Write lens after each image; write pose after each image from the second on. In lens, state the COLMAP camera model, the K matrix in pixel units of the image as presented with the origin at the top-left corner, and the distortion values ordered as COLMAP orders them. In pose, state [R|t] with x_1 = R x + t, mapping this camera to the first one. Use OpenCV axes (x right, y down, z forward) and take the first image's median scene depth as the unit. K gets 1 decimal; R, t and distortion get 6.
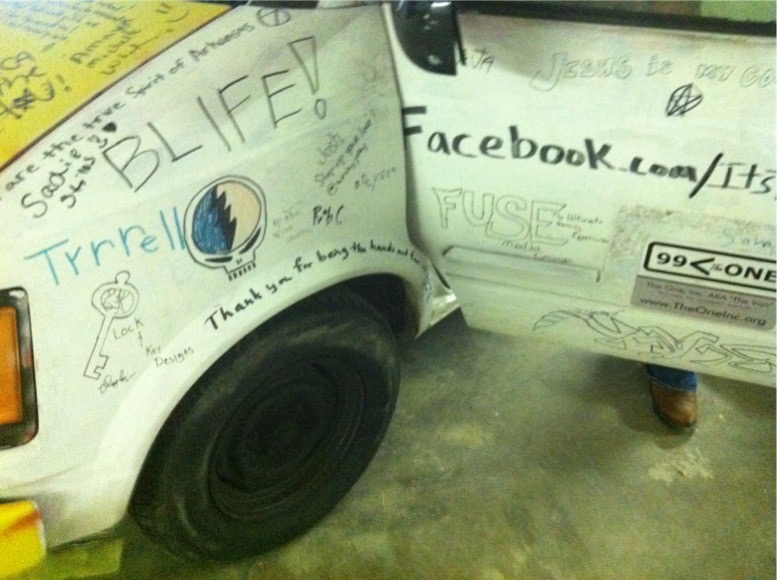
lens RADIAL K [[745.3, 0, 388.5], [0, 745.3, 290.0], [0, 0, 1]] dist [0.021087, -0.005764]
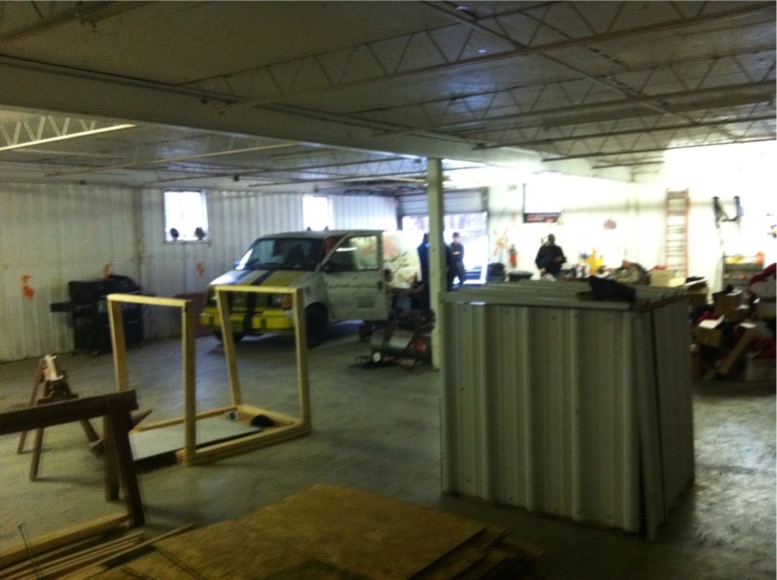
lens RADIAL K [[745.3, 0, 388.5], [0, 745.3, 290.0], [0, 0, 1]] dist [0.021087, -0.005764]
pose [[0.971207, -0.050800, 0.232757, -1.232906], [0.159437, 0.864554, -0.476578, 3.909830], [-0.177021, 0.499966, 0.847760, -6.152694]]
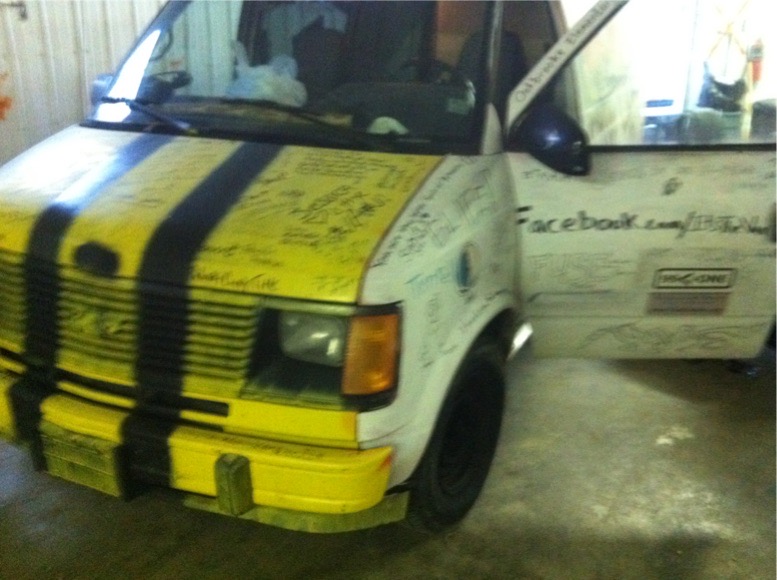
lens RADIAL K [[745.3, 0, 388.5], [0, 745.3, 290.0], [0, 0, 1]] dist [0.021087, -0.005764]
pose [[0.956415, -0.107084, 0.271666, -0.766462], [0.171422, 0.959051, -0.225467, 0.279907], [-0.236398, 0.262209, 0.935608, -0.505873]]
